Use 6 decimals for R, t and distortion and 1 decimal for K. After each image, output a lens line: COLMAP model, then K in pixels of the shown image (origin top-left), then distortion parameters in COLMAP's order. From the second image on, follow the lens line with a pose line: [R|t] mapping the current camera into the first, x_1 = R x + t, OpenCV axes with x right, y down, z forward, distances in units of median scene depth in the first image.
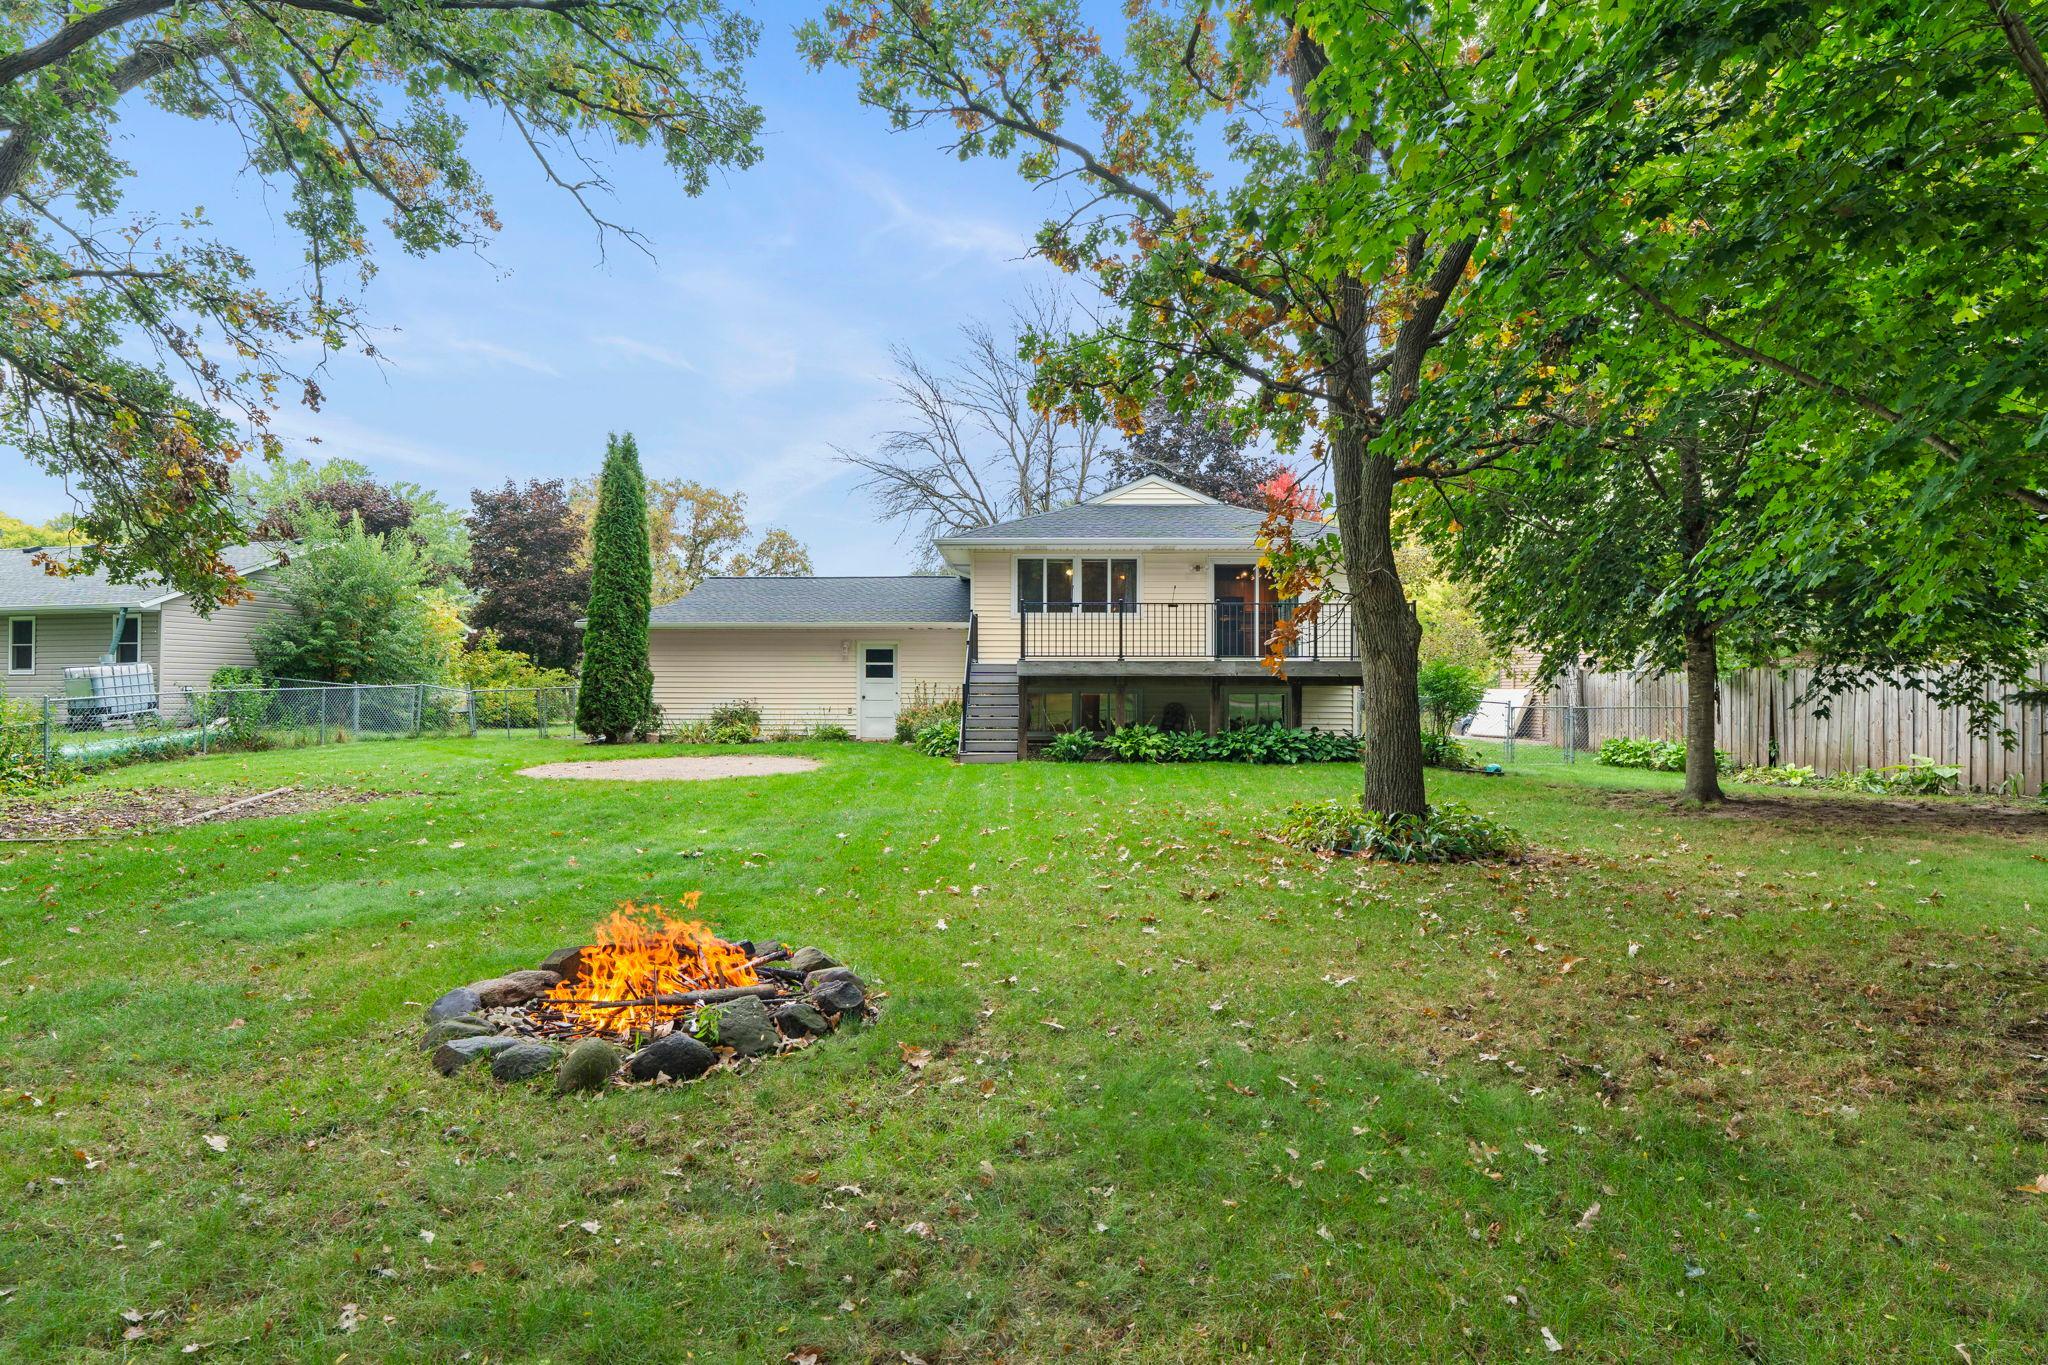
lens RADIAL K [[1060.5, 0, 1024.0], [0, 1060.5, 682.5], [0, 0, 1]] dist [-0.002662, -0.000169]
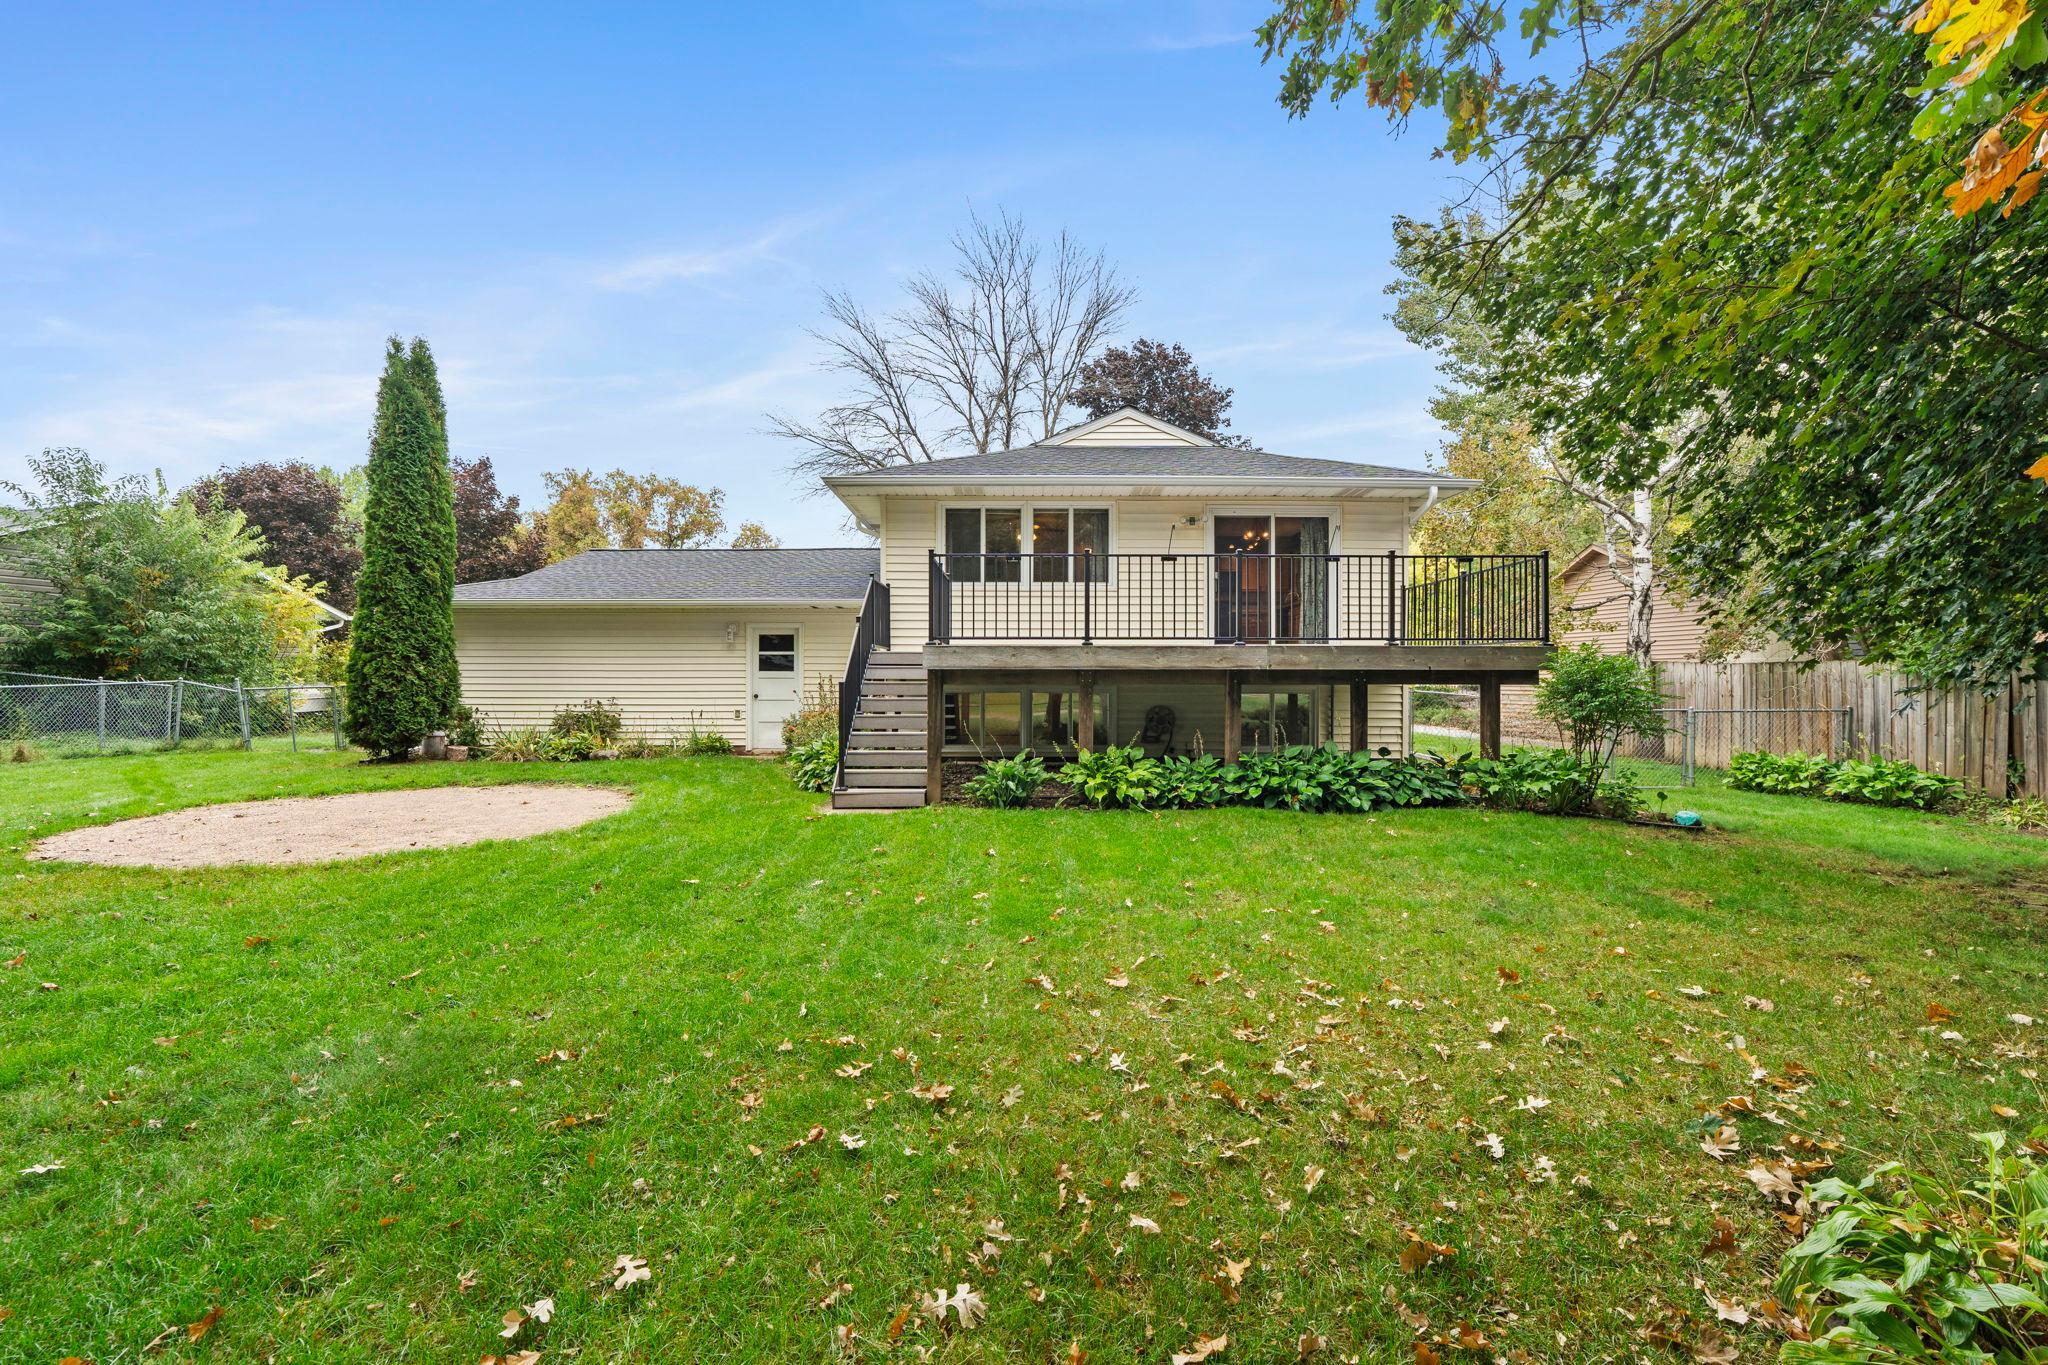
lens RADIAL K [[886.0, 0, 1024.0], [0, 886.0, 682.5], [0, 0, 1]] dist [-0.012364, -0.000059]
pose [[0.999785, -0.001402, 0.020675, 0.034378], [0.001164, 0.999933, 0.011535, -0.003812], [-0.020690, -0.011509, 0.999720, 0.379461]]
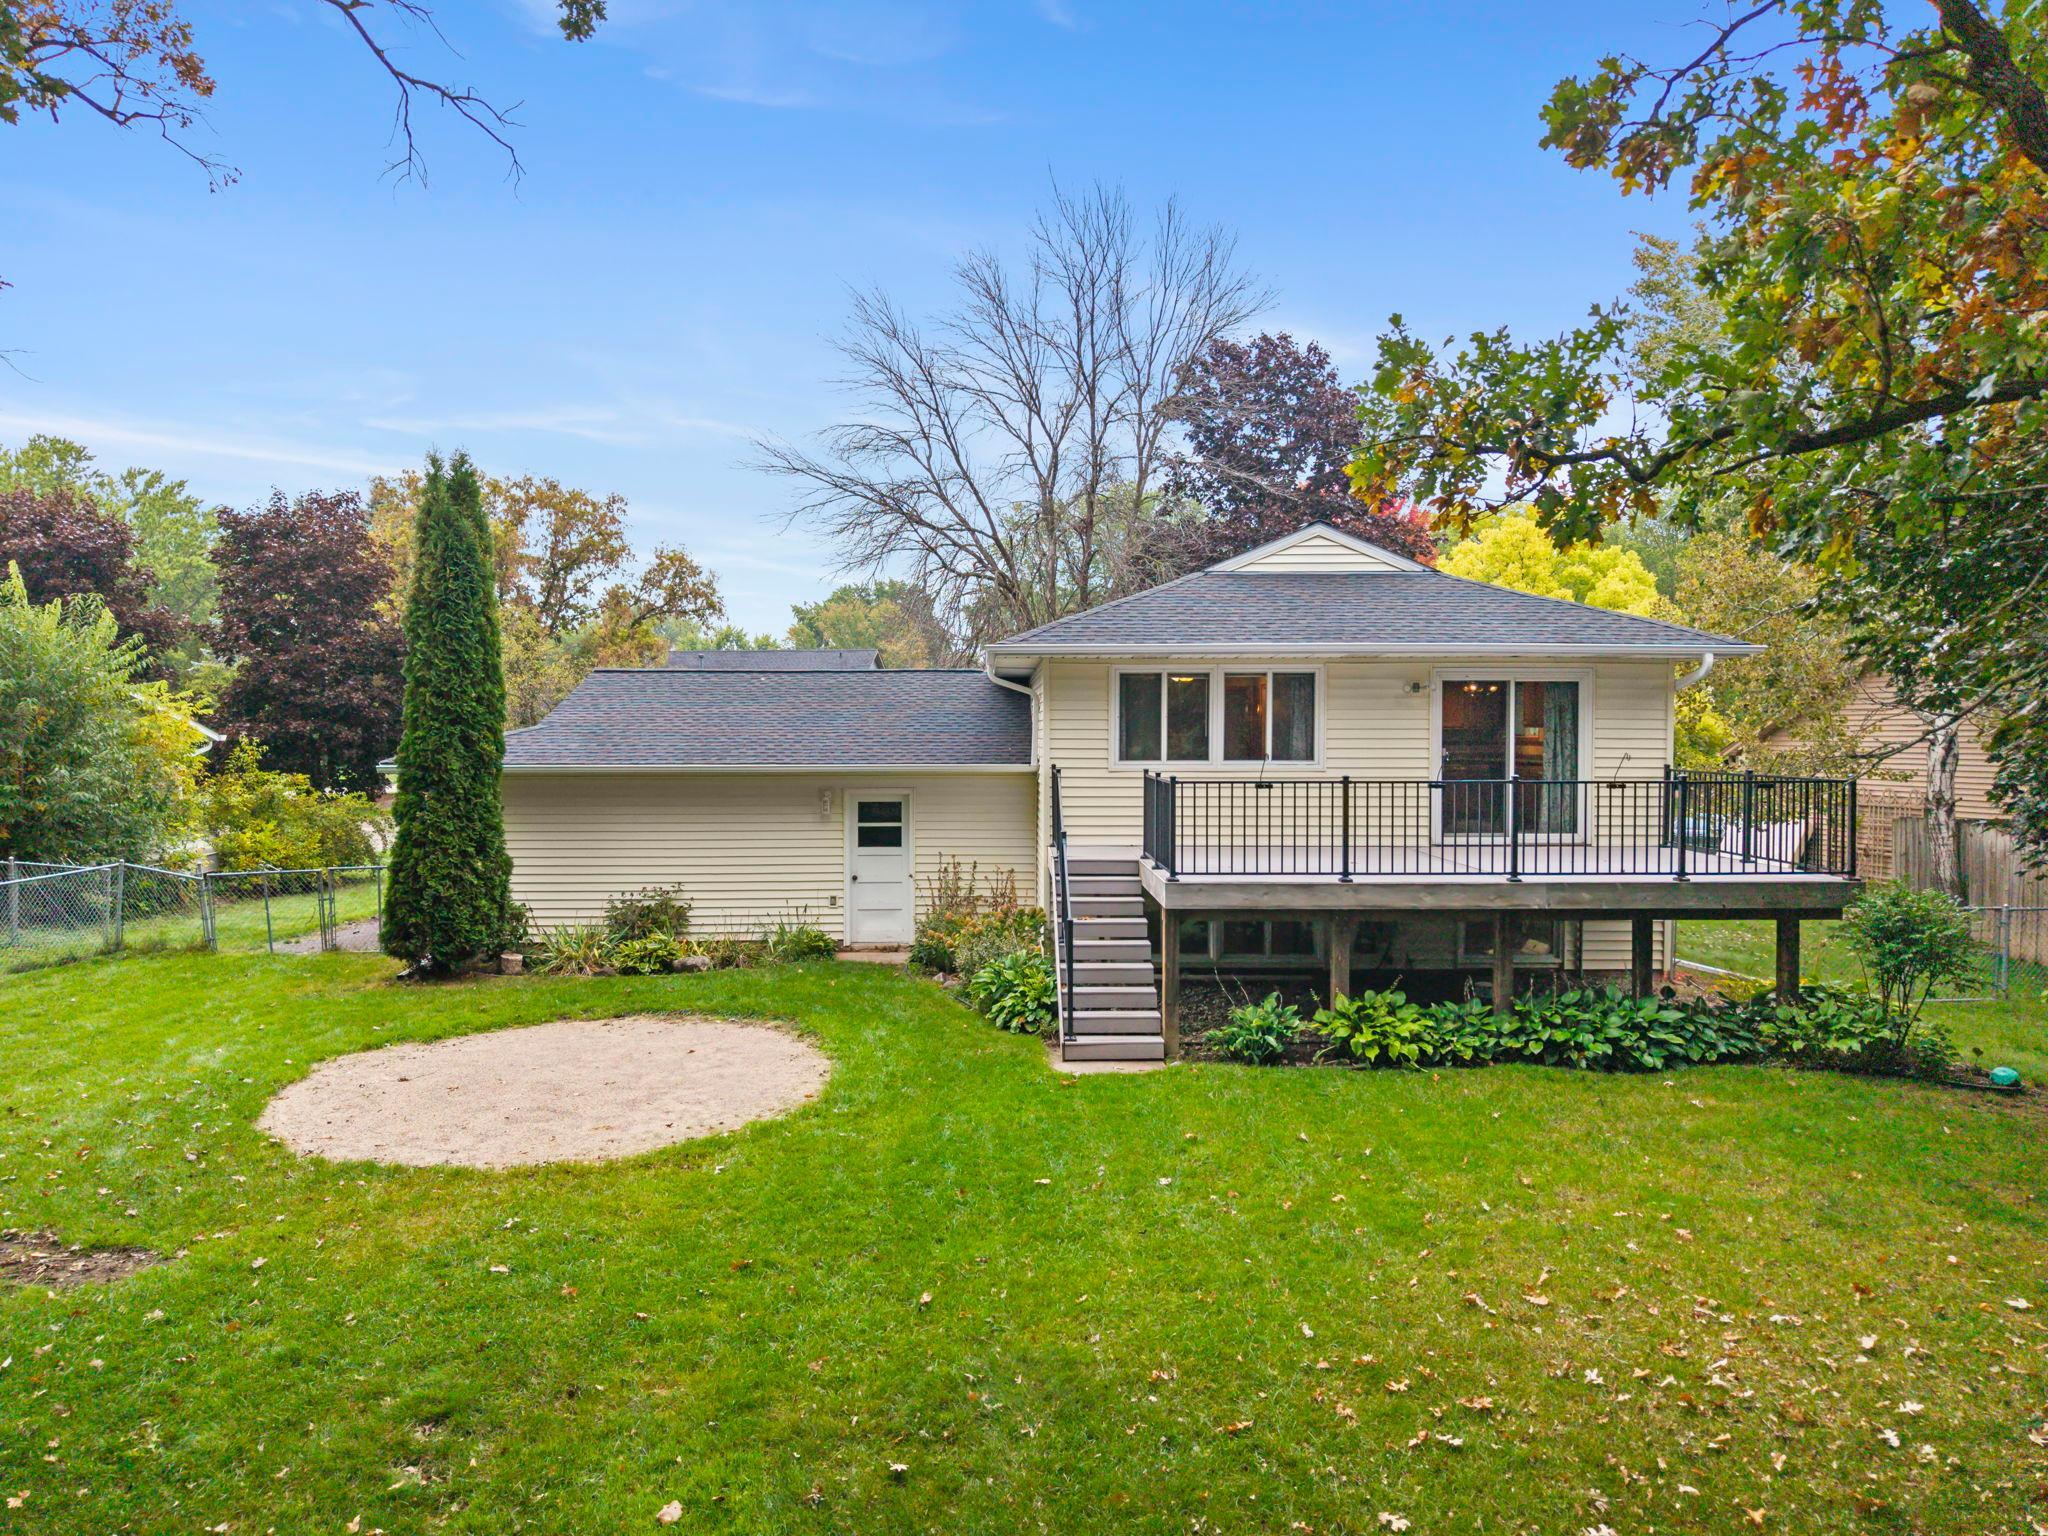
lens RADIAL K [[1333.3, 0, 1024.0], [0, 1333.3, 768.0], [0, 0, 1]] dist [0.016946, -0.019040]
pose [[0.999089, -0.003551, 0.042528, -0.091500], [0.001856, 0.999204, 0.039840, -0.089820], [-0.042636, -0.039725, 0.998301, 0.233367]]
